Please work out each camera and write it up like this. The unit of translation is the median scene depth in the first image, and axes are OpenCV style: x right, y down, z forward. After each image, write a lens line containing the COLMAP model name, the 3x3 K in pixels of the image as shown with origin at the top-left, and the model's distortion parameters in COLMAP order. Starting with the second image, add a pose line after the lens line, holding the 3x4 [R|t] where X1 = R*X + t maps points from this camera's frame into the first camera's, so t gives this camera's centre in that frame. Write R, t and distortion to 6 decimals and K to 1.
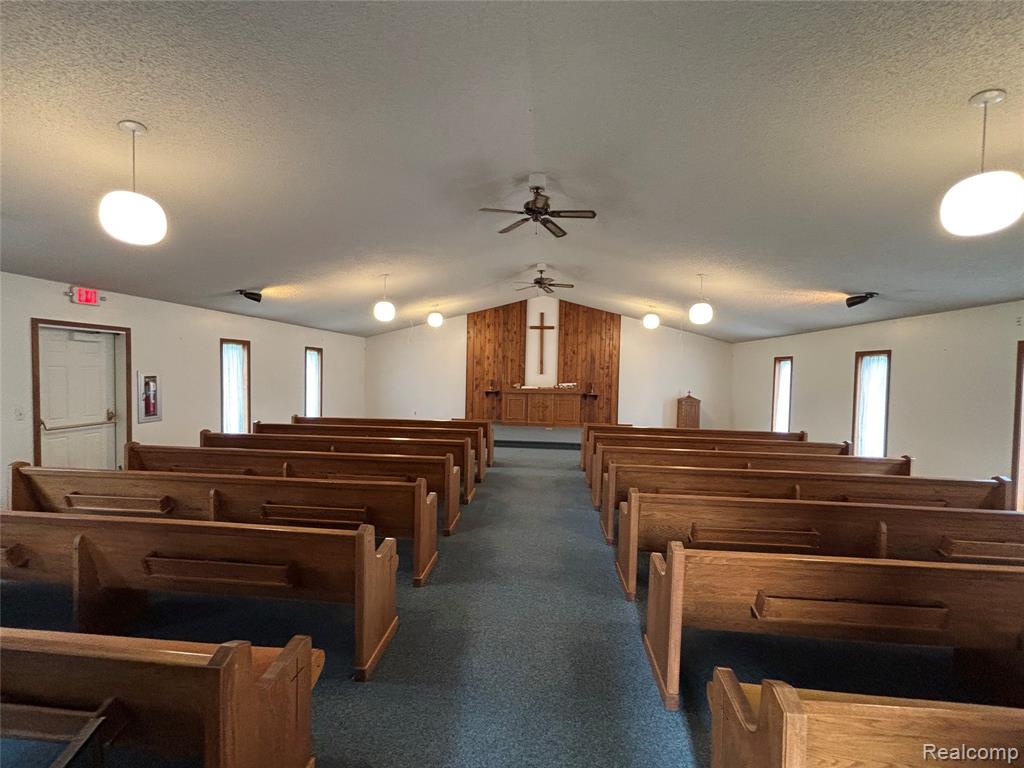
lens RADIAL K [[414.6, 0, 512.0], [0, 414.6, 384.0], [0, 0, 1]] dist [-0.000577, 0.000072]
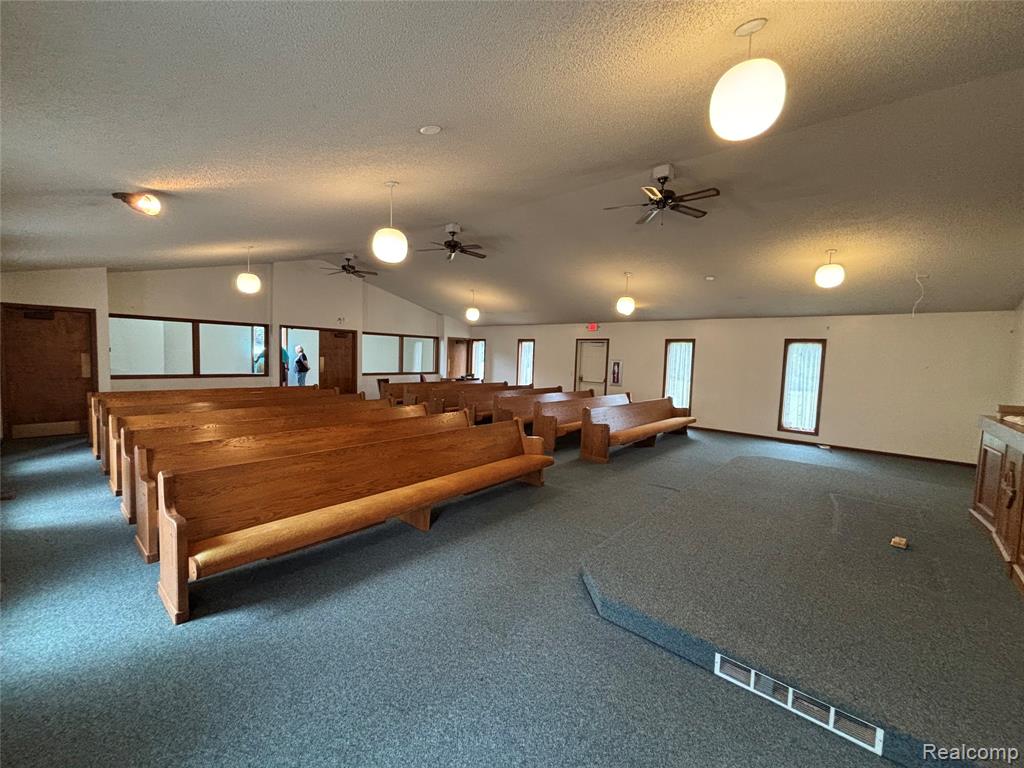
lens RADIAL K [[414.6, 0, 512.0], [0, 414.6, 384.0], [0, 0, 1]] dist [-0.000577, 0.000072]
pose [[-0.591255, 0.011605, -0.806401, 0.474661], [-0.074425, 0.994845, 0.068885, -0.008269], [0.803043, 0.100745, -0.587343, 0.858259]]
